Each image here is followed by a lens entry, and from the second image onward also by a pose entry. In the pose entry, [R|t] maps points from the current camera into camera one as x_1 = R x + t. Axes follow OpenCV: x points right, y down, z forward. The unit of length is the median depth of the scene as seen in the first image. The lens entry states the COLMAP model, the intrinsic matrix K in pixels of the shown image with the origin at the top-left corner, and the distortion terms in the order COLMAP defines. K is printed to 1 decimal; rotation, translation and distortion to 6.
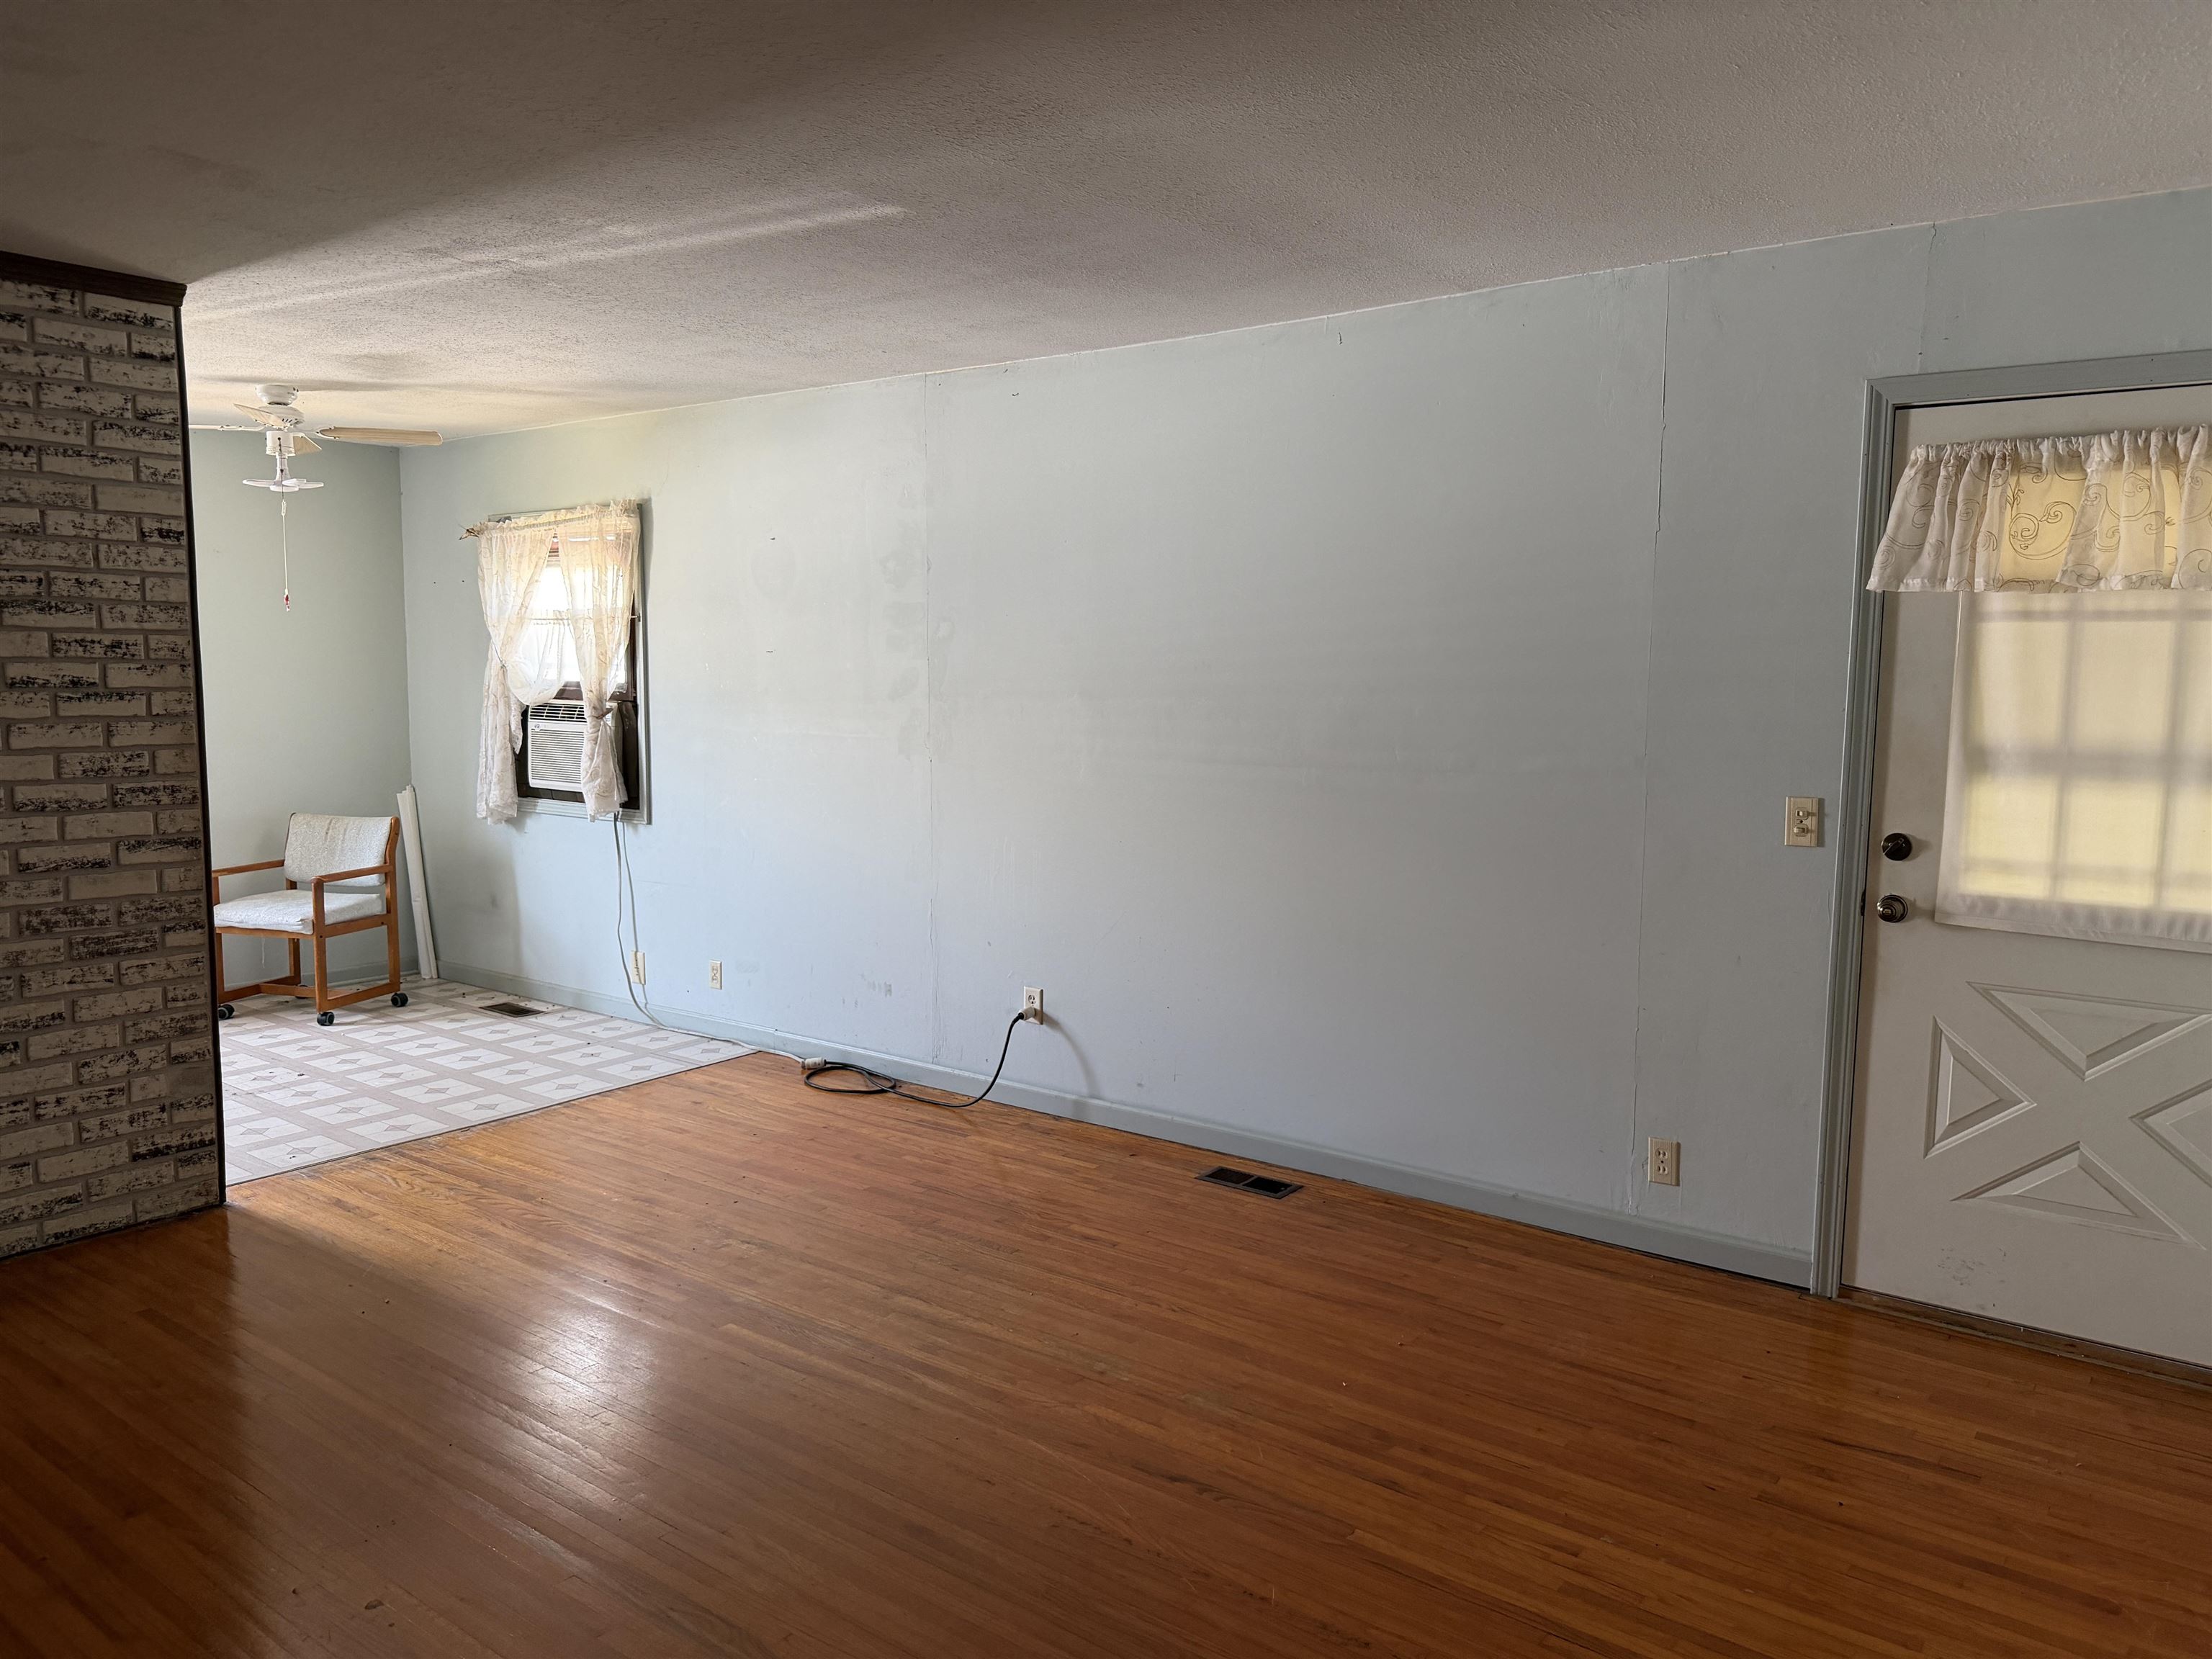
lens RADIAL K [[1559.9, 0, 1108.8], [0, 1559.9, 832.6], [0, 0, 1]] dist [-0.002383, -0.002518]
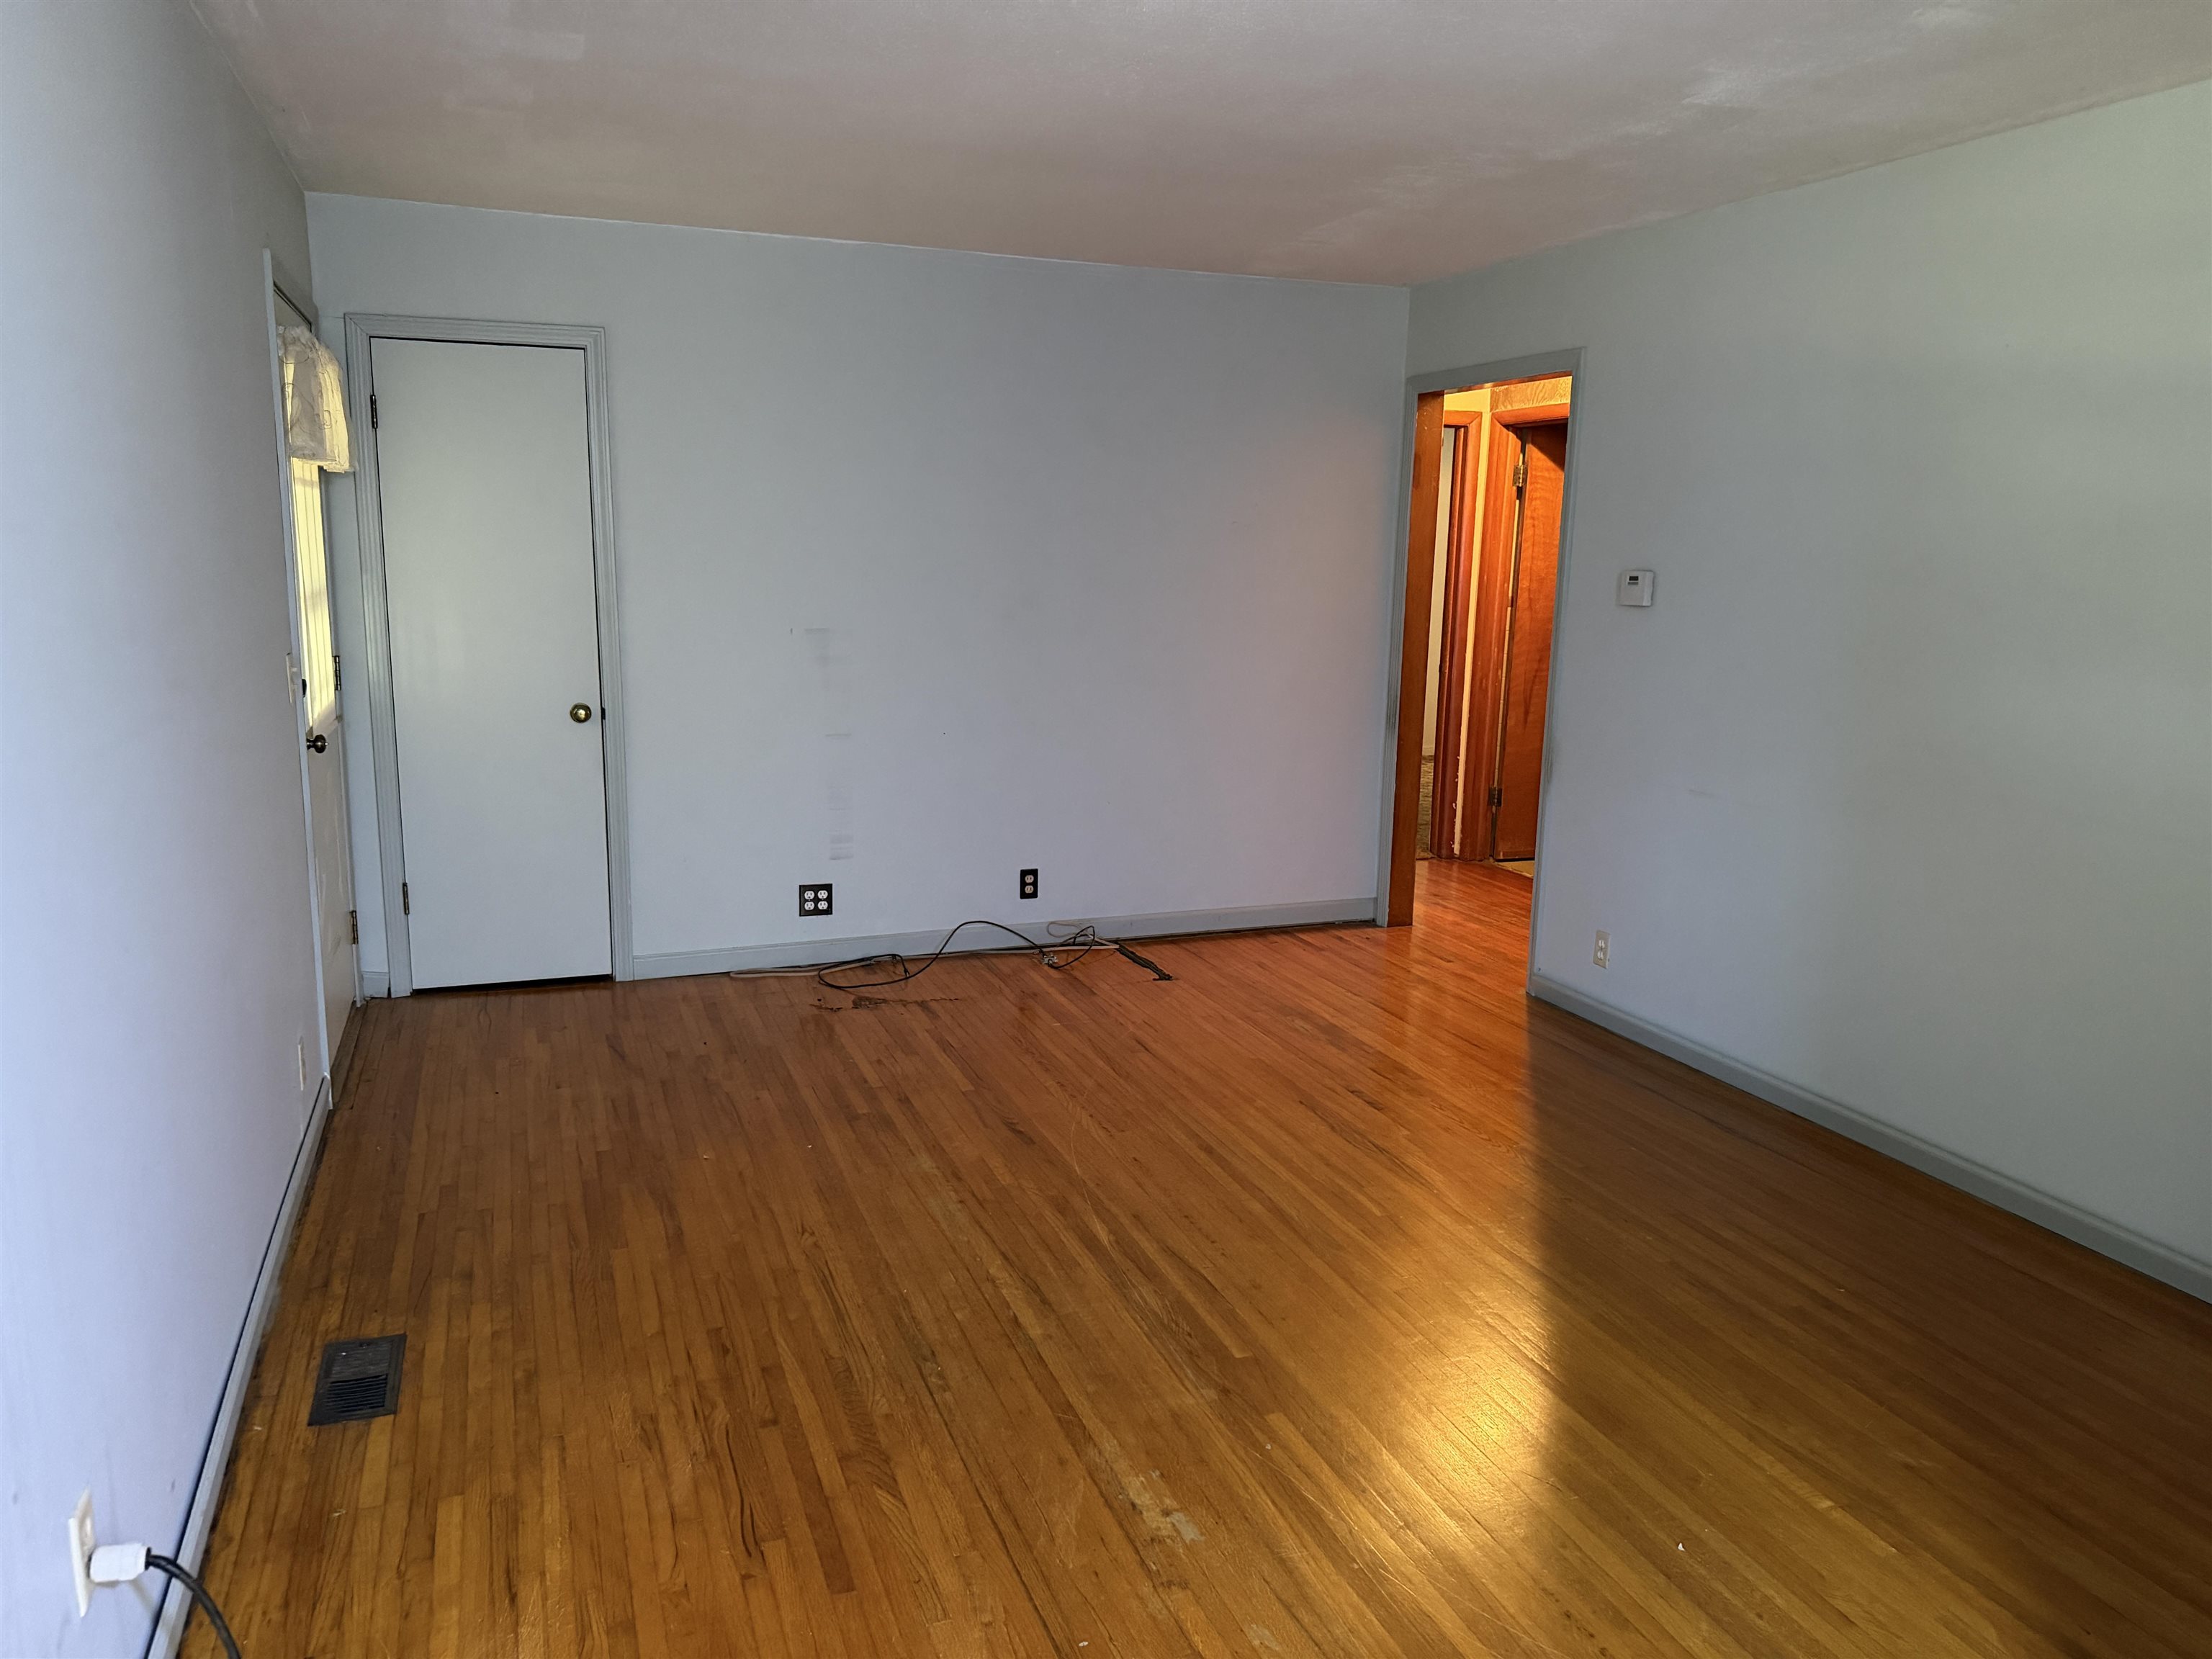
lens RADIAL K [[1559.9, 0, 1105.8], [0, 1559.9, 831.7], [0, 0, 1]] dist [-0.002383, -0.002518]
pose [[-0.847459, -0.125636, 0.515780, -0.576555], [0.024728, 0.961194, 0.274762, -0.186914], [-0.530284, 0.245603, -0.811466, 1.639059]]
